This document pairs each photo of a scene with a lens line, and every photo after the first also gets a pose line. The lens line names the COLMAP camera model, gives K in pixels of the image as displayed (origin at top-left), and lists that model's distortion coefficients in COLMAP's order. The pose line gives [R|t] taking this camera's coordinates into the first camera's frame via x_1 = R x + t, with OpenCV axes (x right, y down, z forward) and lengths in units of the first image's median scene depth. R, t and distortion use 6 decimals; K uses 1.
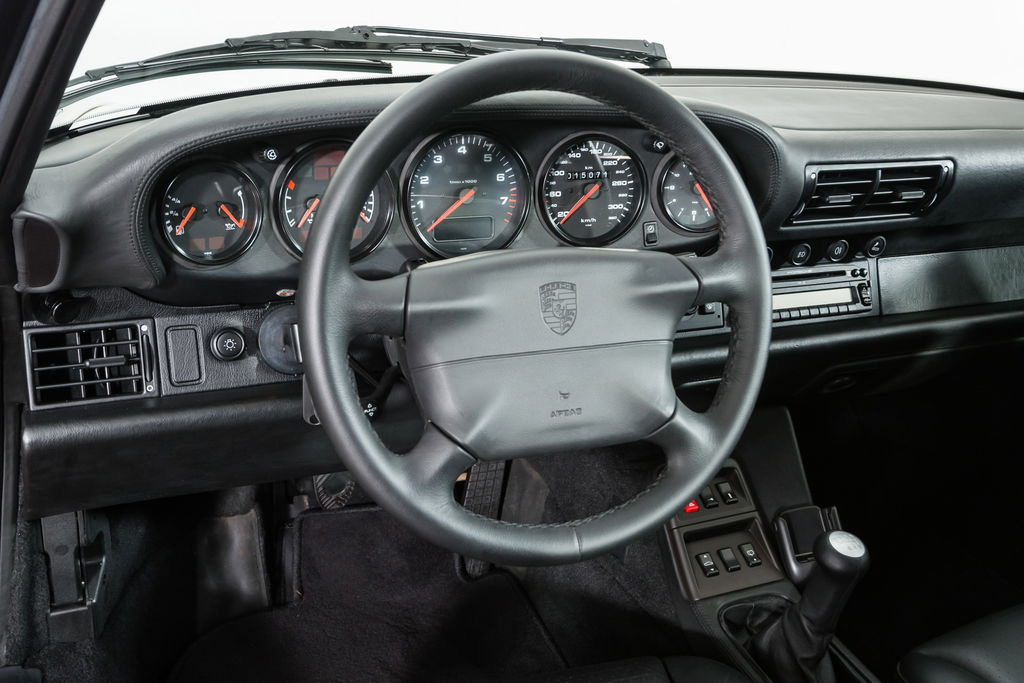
lens RADIAL K [[1073.1, 0, 512.0], [0, 1073.1, 341.5], [0, 0, 1]] dist [-0.009734, -0.004124]
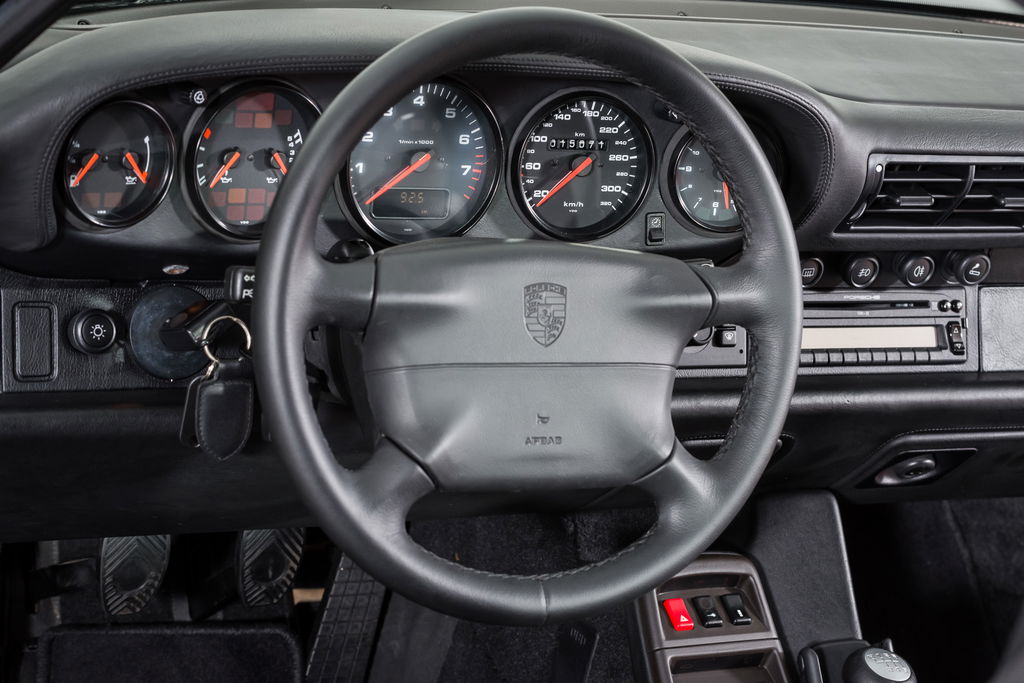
lens RADIAL K [[2559.5, 0, 512.0], [0, 2559.5, 341.5], [0, 0, 1]] dist [0.064394, 0.608273]
pose [[0.993267, 0.077056, 0.086508, -0.118803], [-0.073969, 0.996523, -0.038346, 0.053258], [-0.089162, 0.031689, 0.995513, -0.766509]]
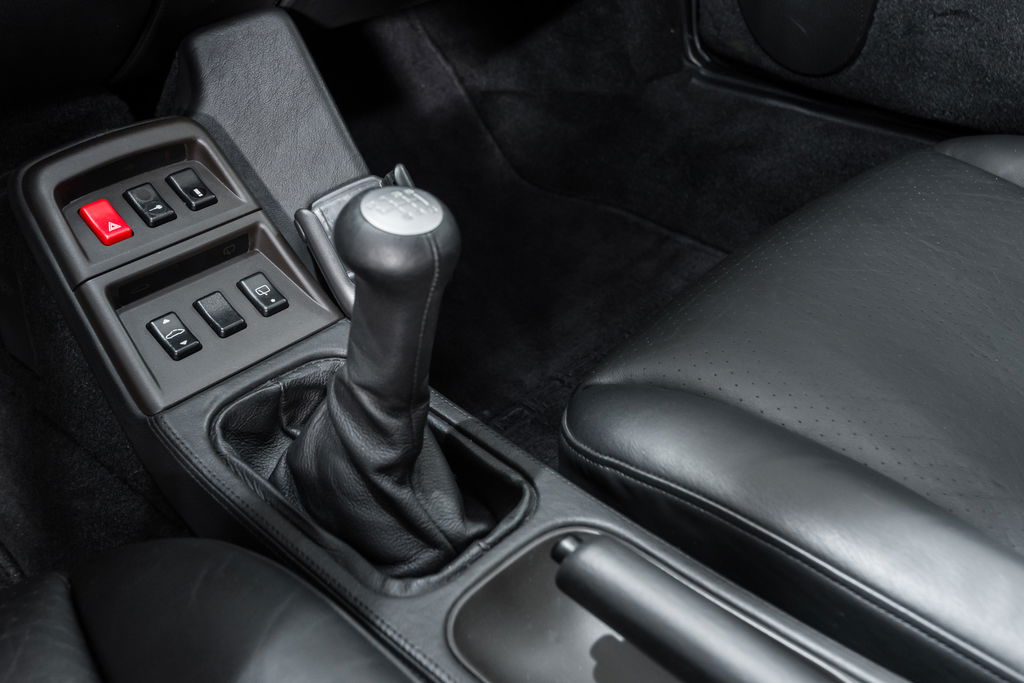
lens RADIAL K [[1077.0, 0, 512.0], [0, 1077.0, 341.5], [0, 0, 1]] dist [0.002879, 0.001693]
pose [[0.920398, -0.283187, 0.269577, 0.222706], [0.218631, 0.944391, 0.245614, 0.143205], [-0.324141, -0.167125, 0.931129, 0.567881]]
